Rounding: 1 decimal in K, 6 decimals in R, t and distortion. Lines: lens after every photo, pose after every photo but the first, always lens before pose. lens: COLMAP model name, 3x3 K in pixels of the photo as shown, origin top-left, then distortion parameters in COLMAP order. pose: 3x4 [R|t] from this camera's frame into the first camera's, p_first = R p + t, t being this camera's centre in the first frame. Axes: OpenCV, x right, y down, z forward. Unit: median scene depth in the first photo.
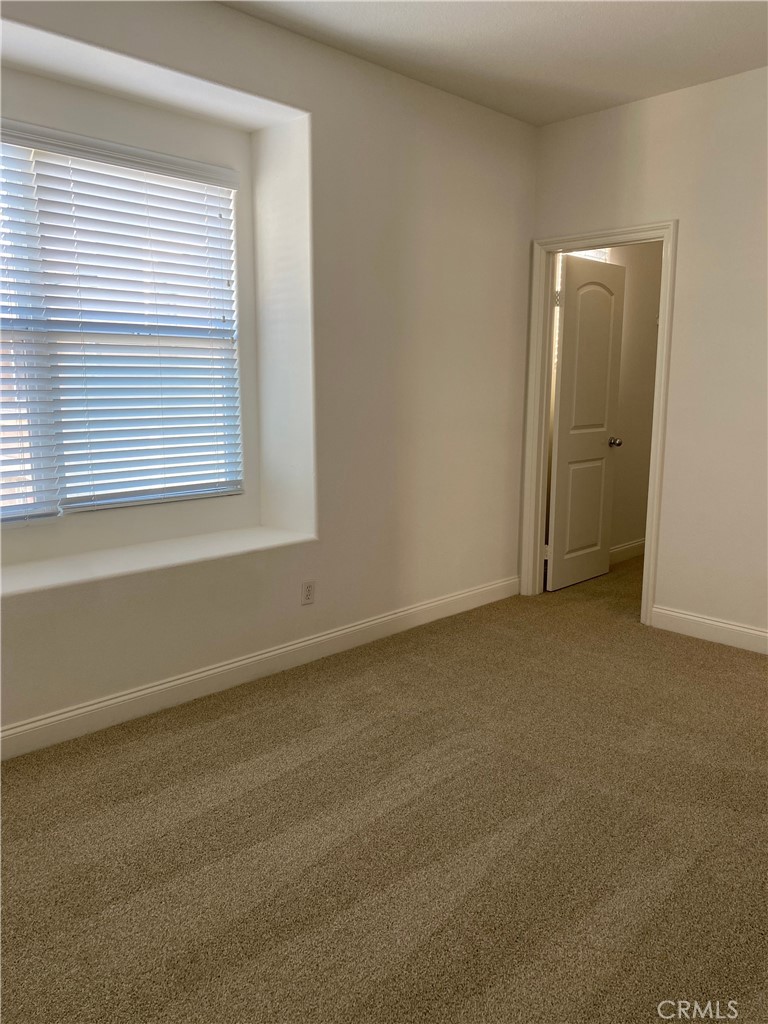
lens RADIAL K [[780.7, 0, 388.5], [0, 780.7, 508.0], [0, 0, 1]] dist [0.026826, -0.007888]
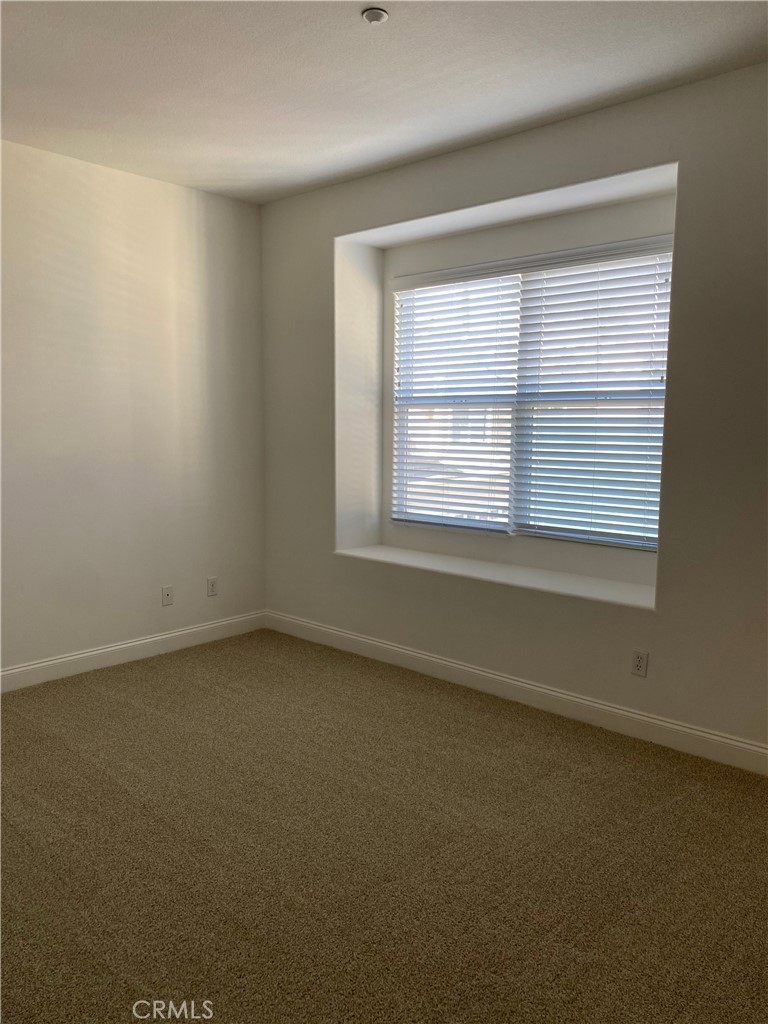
lens RADIAL K [[780.7, 0, 389.1], [0, 780.7, 510.7], [0, 0, 1]] dist [0.026826, -0.007888]
pose [[0.054714, 0.107986, -0.992646, 0.797297], [-0.176757, 0.979482, 0.096811, -0.109676], [0.982733, 0.170160, 0.072678, 0.602512]]
